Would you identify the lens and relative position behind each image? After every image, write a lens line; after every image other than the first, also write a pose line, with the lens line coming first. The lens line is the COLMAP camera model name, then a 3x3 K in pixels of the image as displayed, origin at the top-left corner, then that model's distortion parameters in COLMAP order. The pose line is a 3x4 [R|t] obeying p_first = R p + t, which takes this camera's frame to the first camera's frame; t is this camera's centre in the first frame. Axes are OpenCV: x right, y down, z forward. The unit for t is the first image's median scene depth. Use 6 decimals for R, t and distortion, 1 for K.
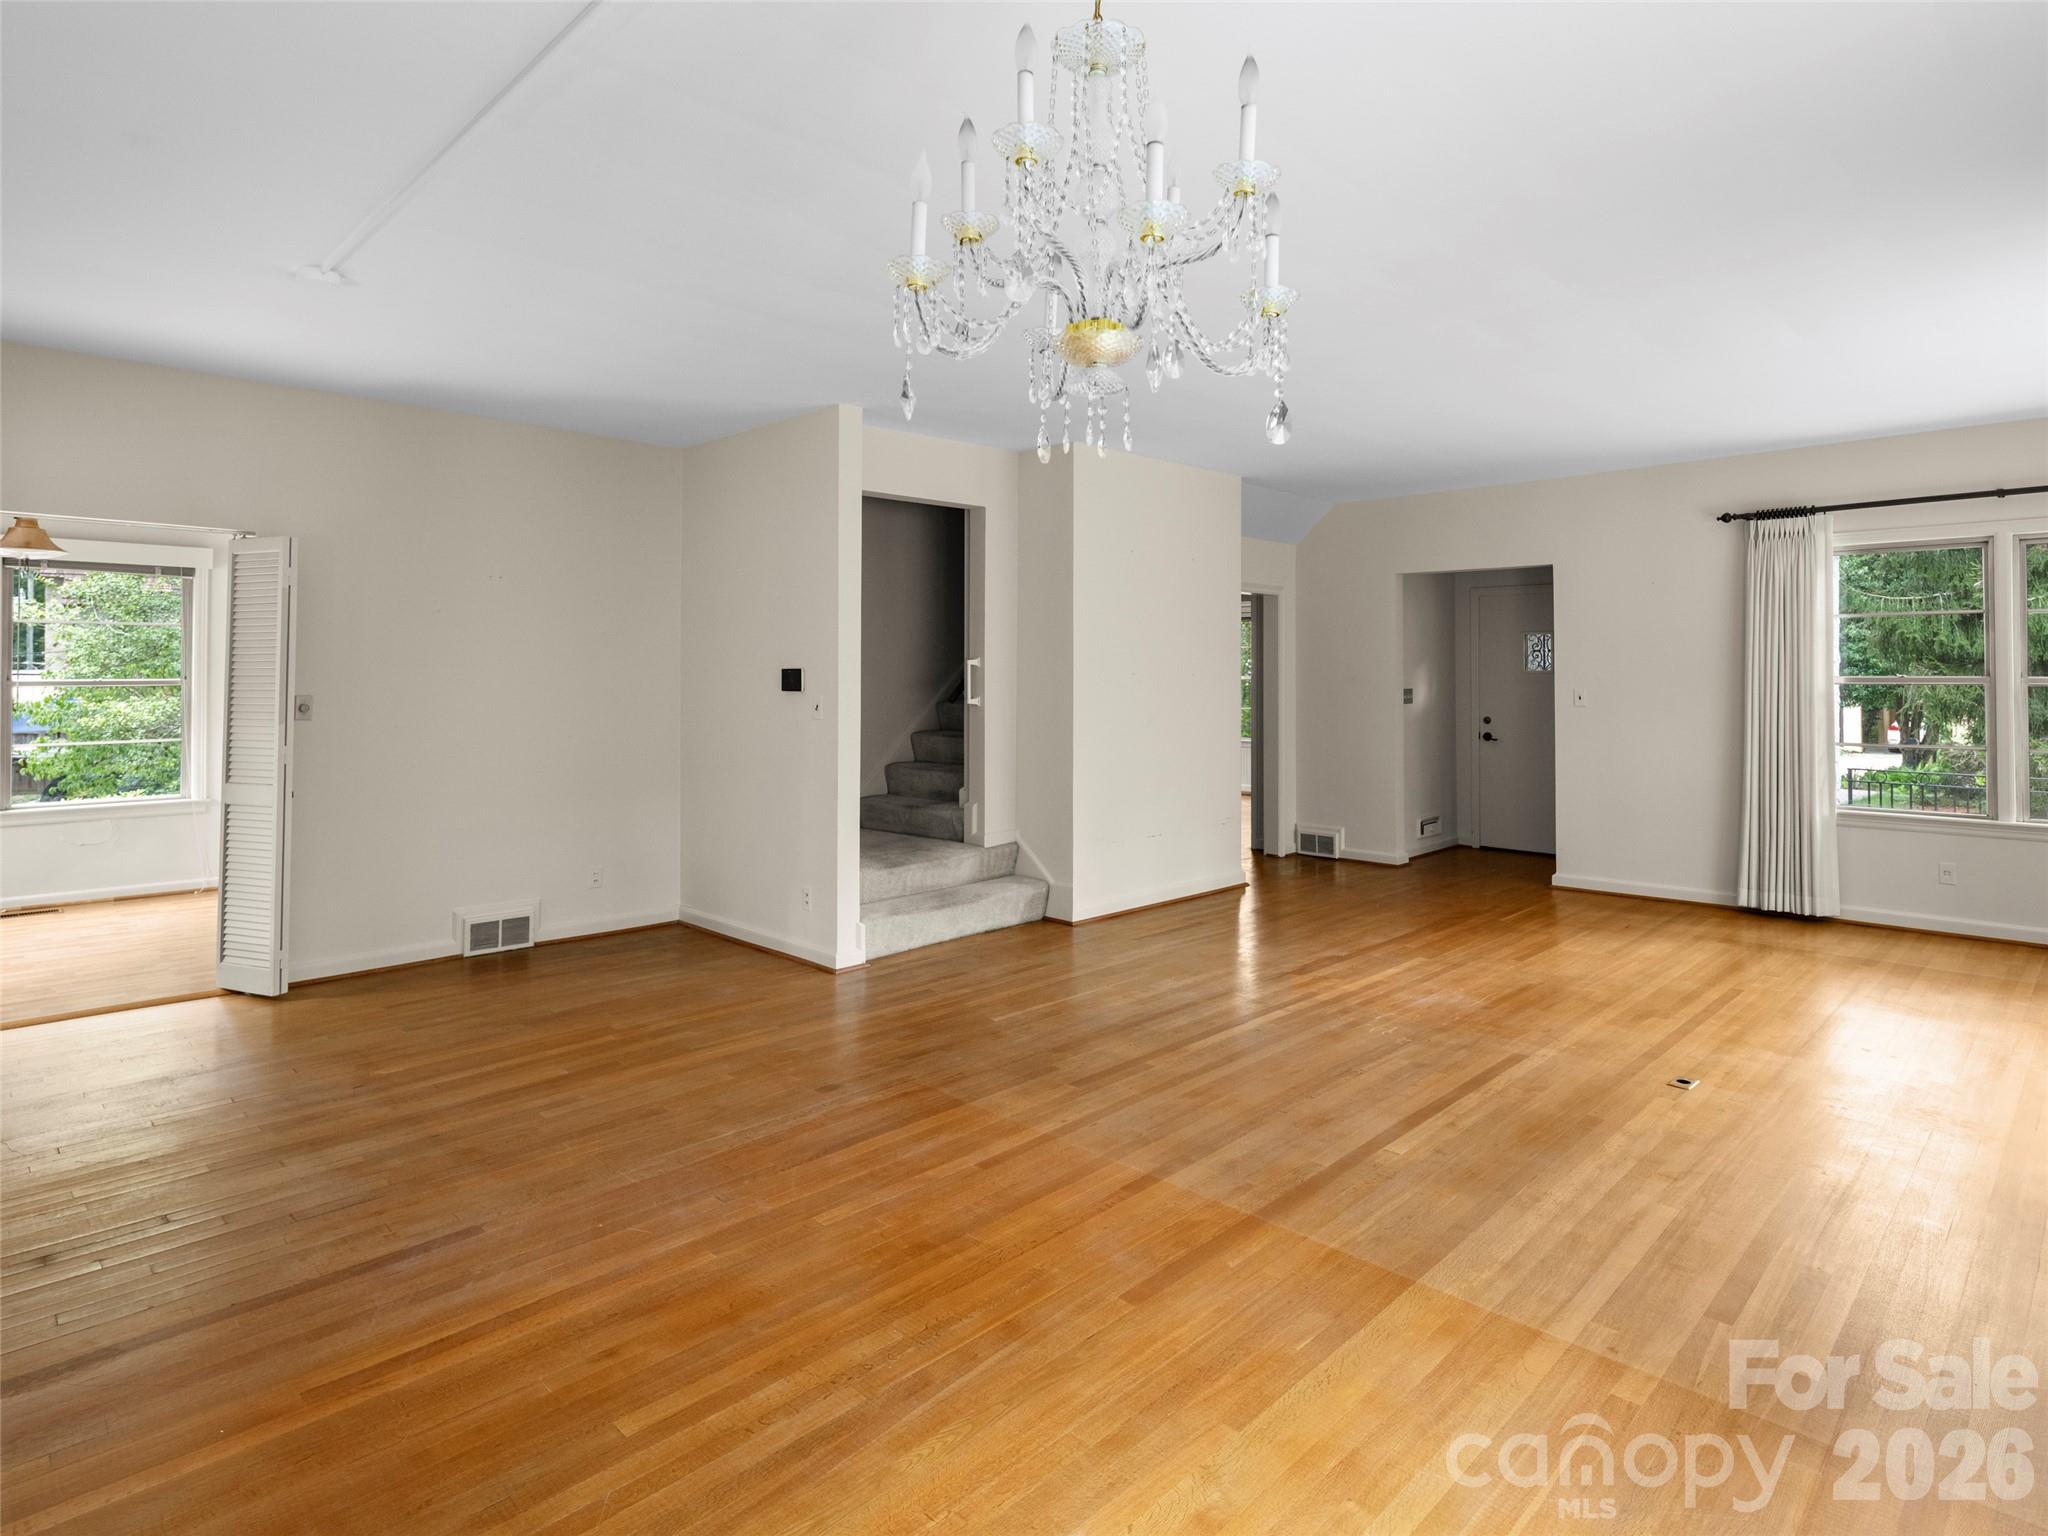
lens RADIAL K [[1114.3, 0, 1042.2], [0, 1114.3, 757.1], [0, 0, 1]] dist [-0.000735, -0.000978]
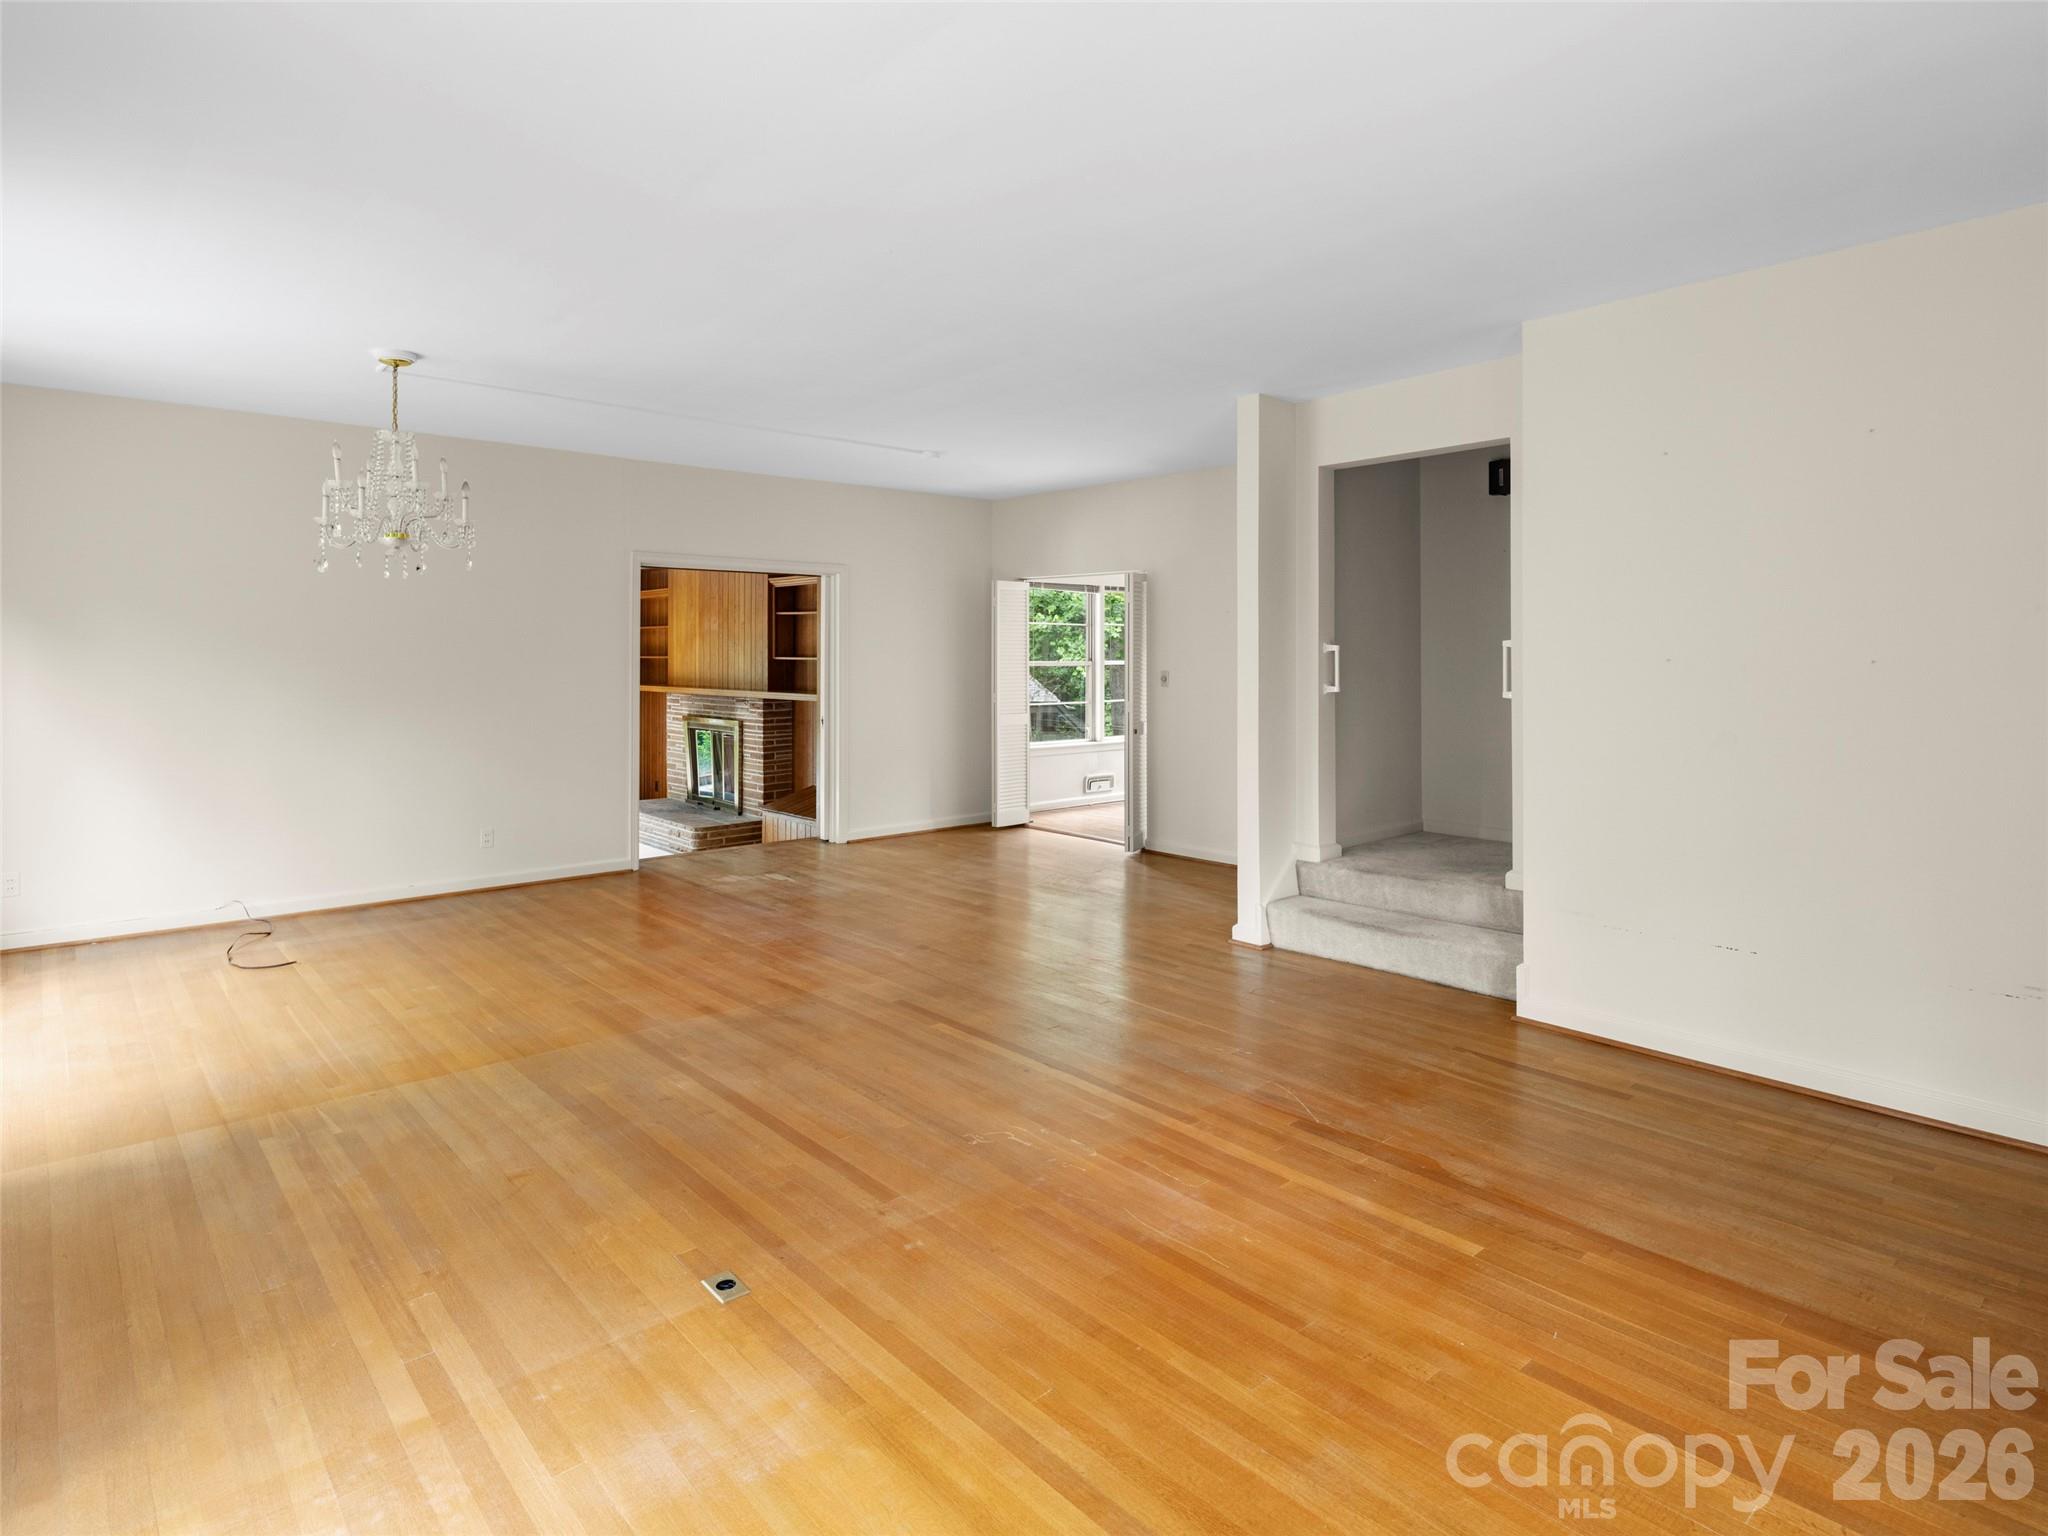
lens RADIAL K [[1114.3, 0, 1042.2], [0, 1114.3, 757.1], [0, 0, 1]] dist [-0.000735, -0.000978]
pose [[-0.062184, 0.091148, -0.993894, 0.873288], [-0.072345, 0.992790, 0.095573, -0.069074], [0.995439, 0.077846, -0.055142, 0.880984]]
